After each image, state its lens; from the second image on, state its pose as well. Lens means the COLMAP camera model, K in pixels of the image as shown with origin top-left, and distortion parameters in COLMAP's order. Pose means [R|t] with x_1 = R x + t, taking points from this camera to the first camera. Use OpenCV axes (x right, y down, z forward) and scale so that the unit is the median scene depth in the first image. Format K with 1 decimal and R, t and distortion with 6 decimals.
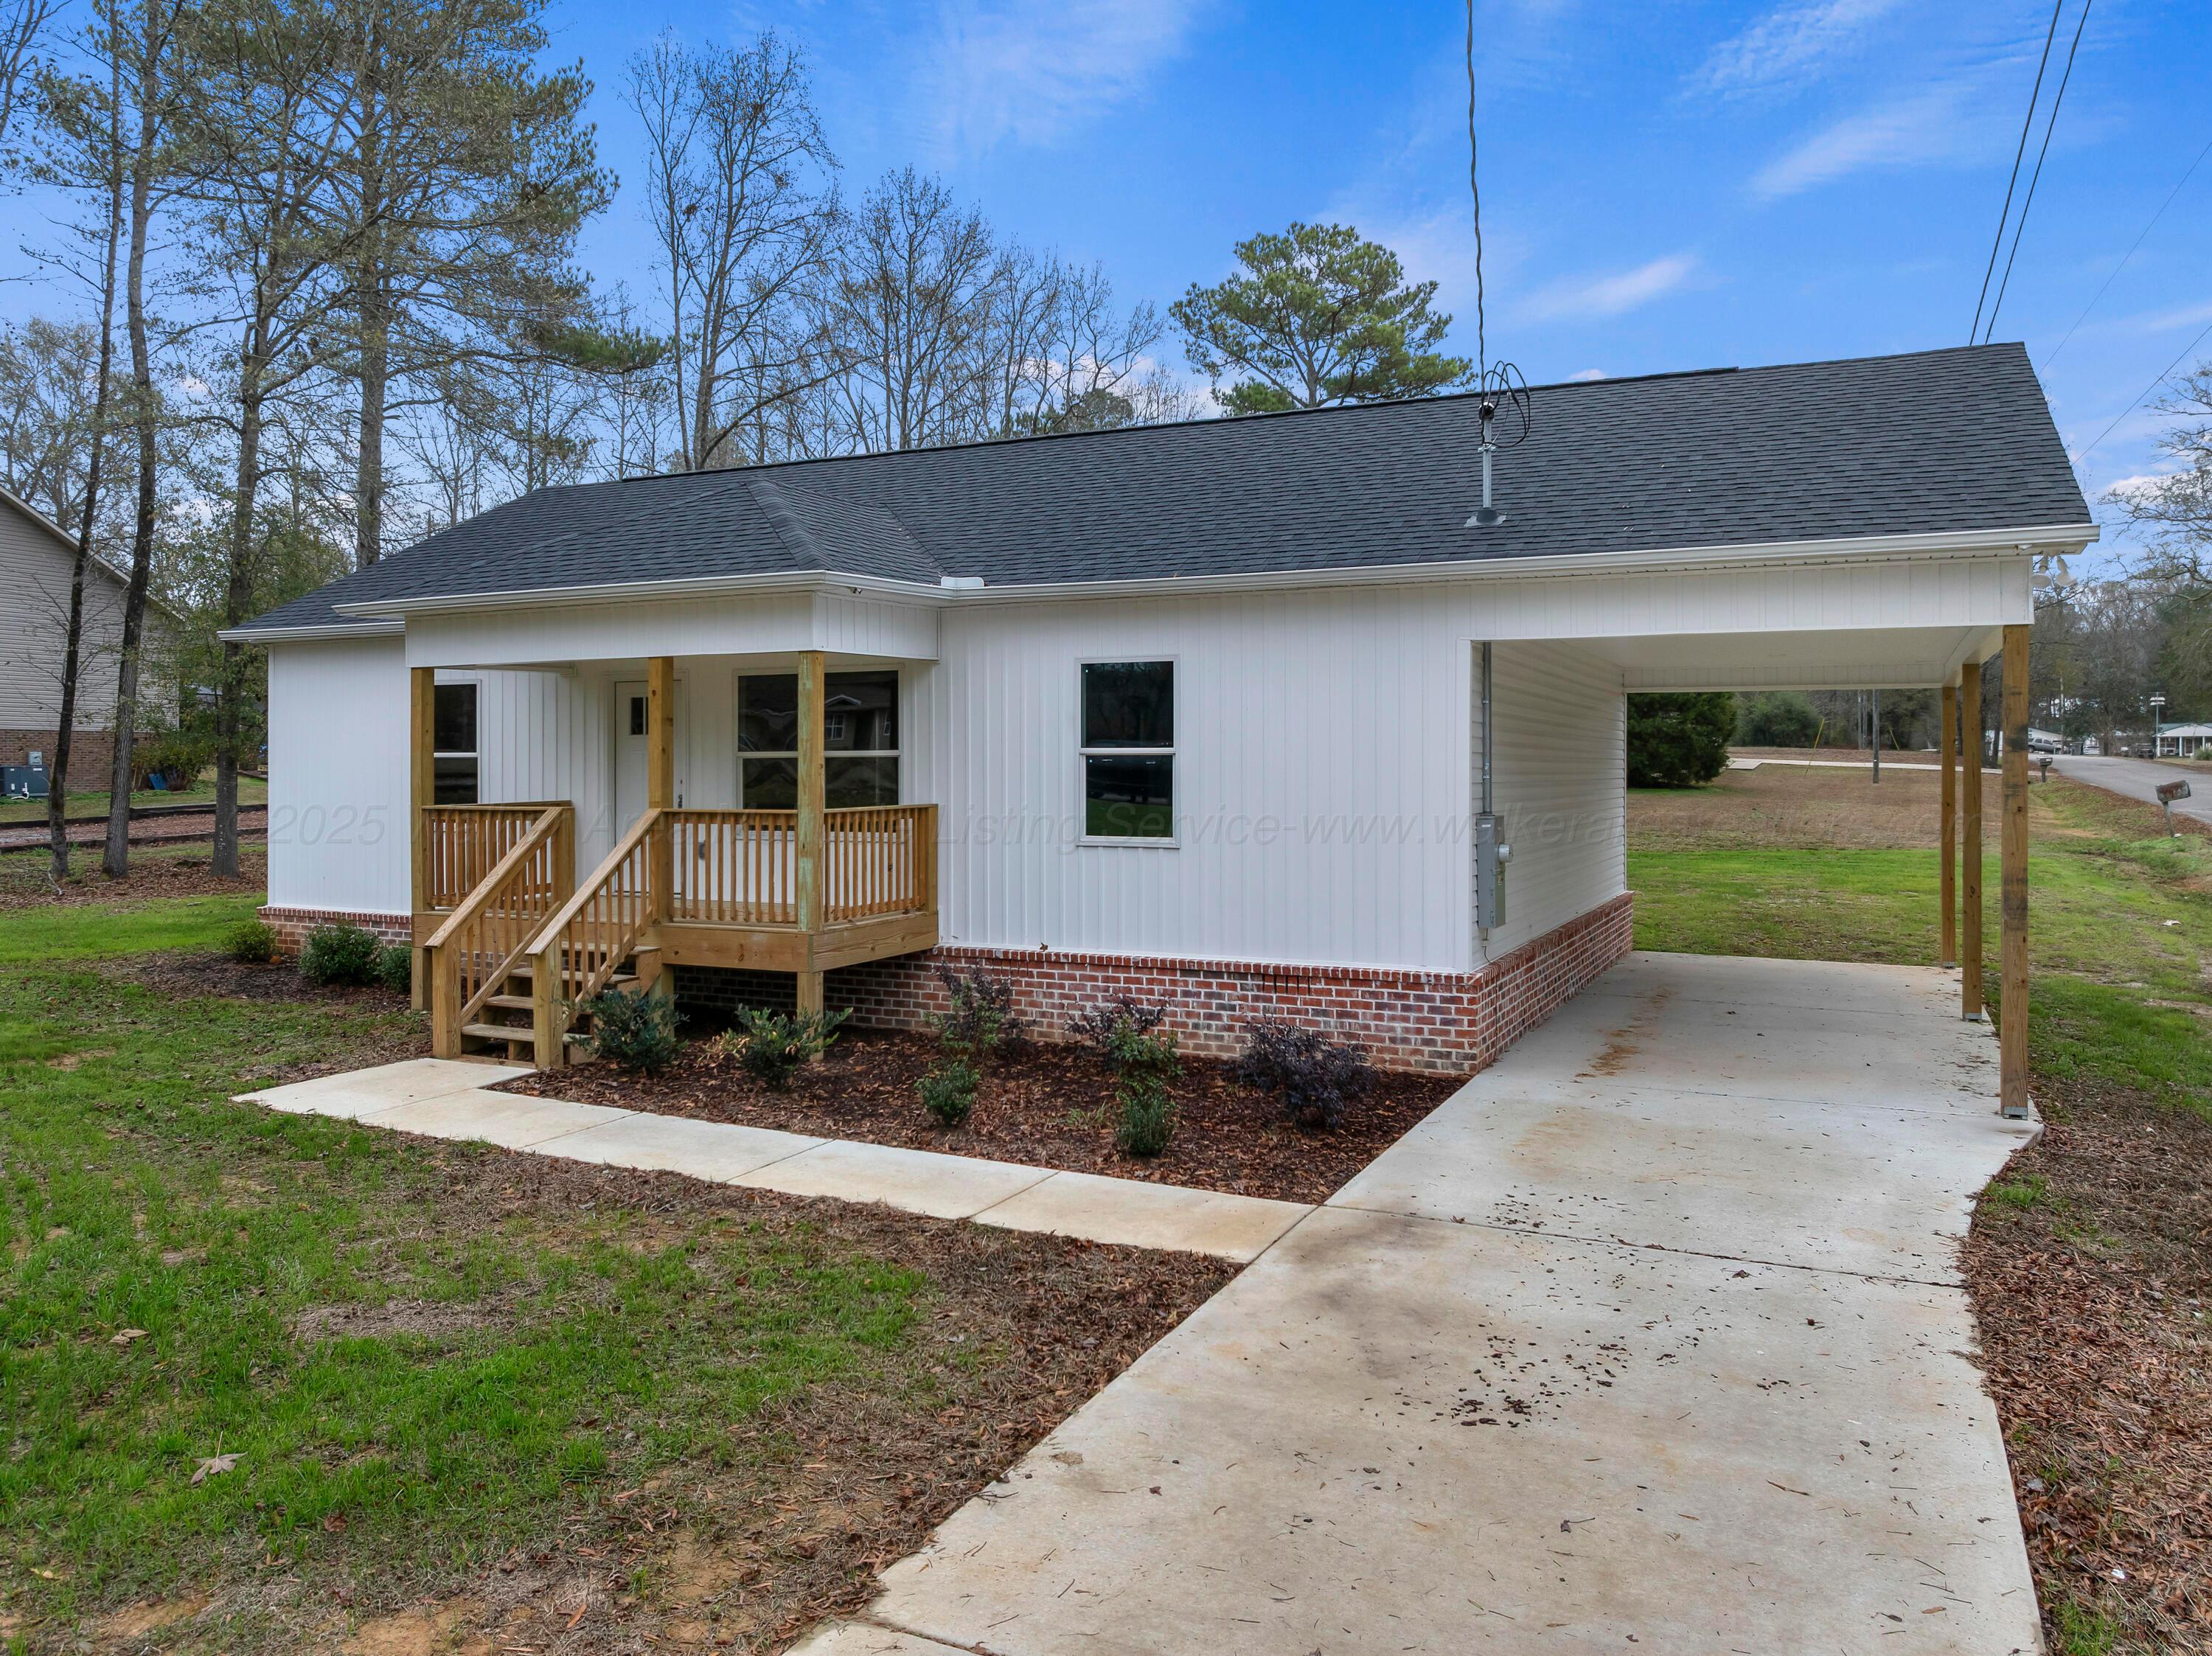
lens RADIAL K [[1561.6, 0, 1116.3], [0, 1561.6, 798.9], [0, 0, 1]] dist [-0.025174, 0.002044]
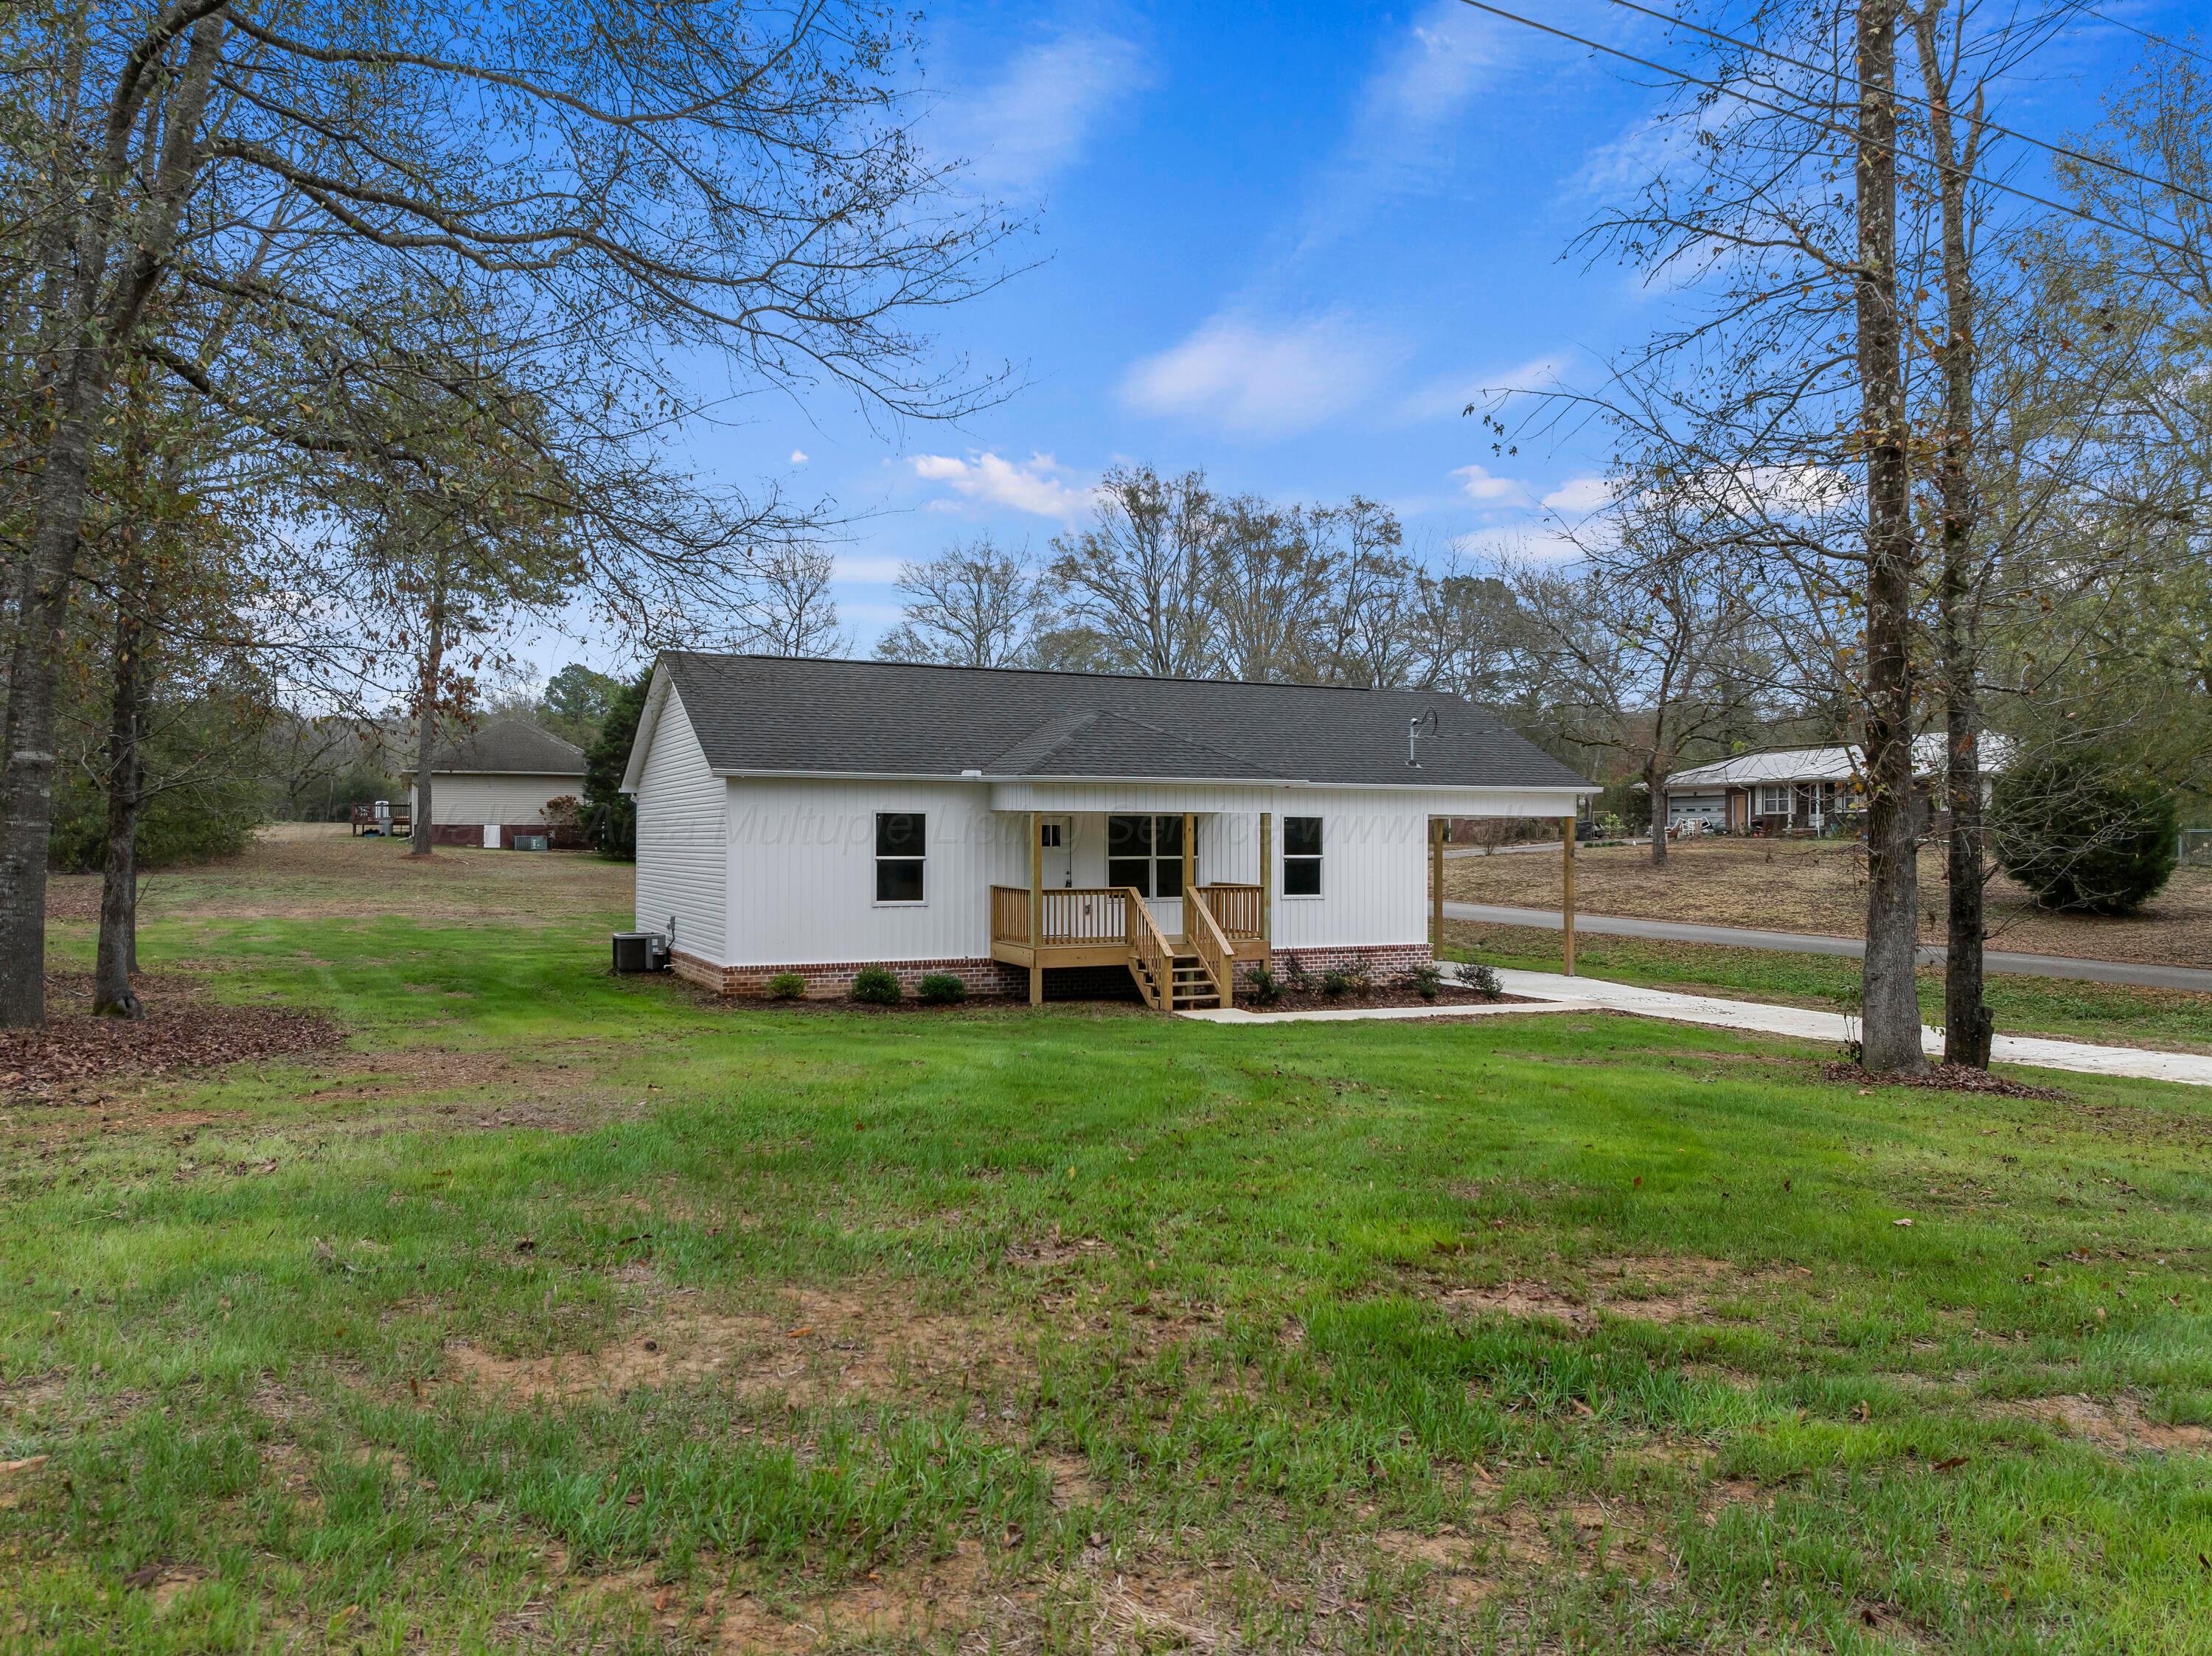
lens RADIAL K [[1634.1, 0, 1106.0], [0, 1634.1, 828.0], [0, 0, 1]] dist [0.000760, -0.000198]
pose [[0.630424, 0.007801, 0.776212, -1.716526], [0.013464, 0.999689, -0.020982, -0.022627], [-0.776135, 0.023678, 0.630123, -0.228524]]
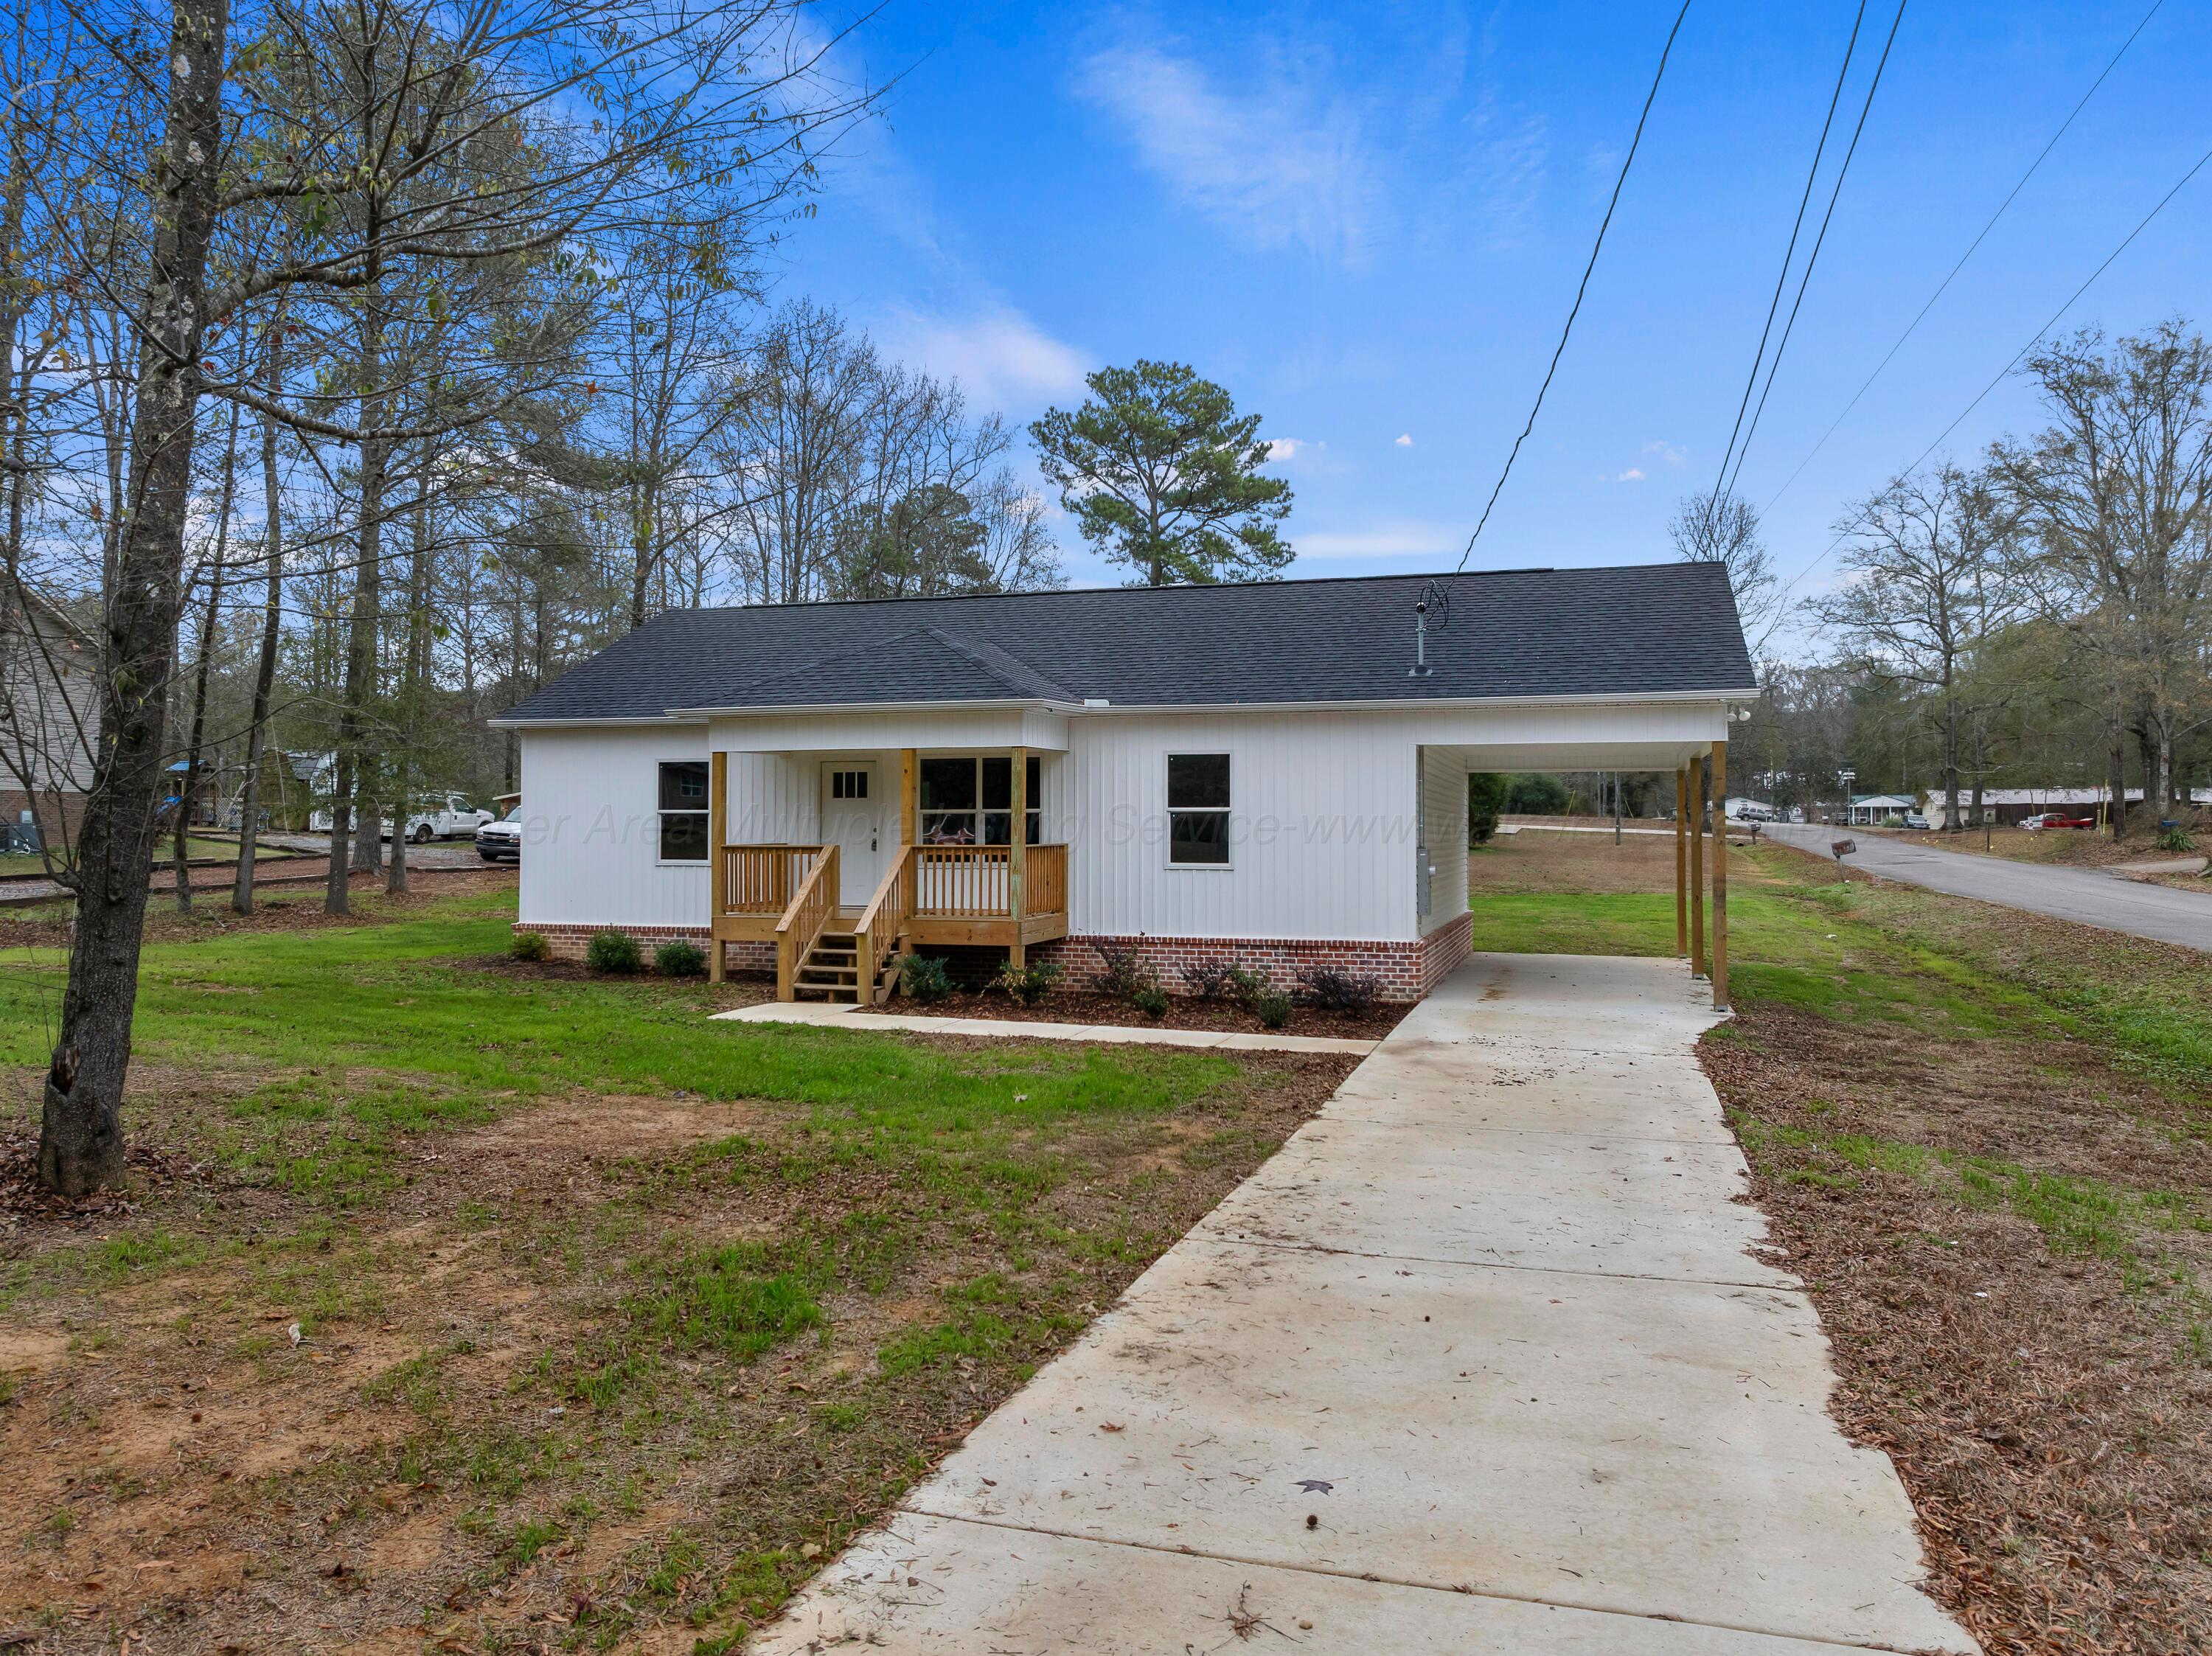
lens RADIAL K [[1542.9, 0, 1106.0], [0, 1542.9, 828.0], [0, 0, 1]] dist [-0.005136, -0.000576]
pose [[0.990351, 0.002602, 0.138554, -0.263093], [0.000743, 0.999710, -0.024086, 0.022559], [-0.138577, 0.023957, 0.990062, -0.475409]]
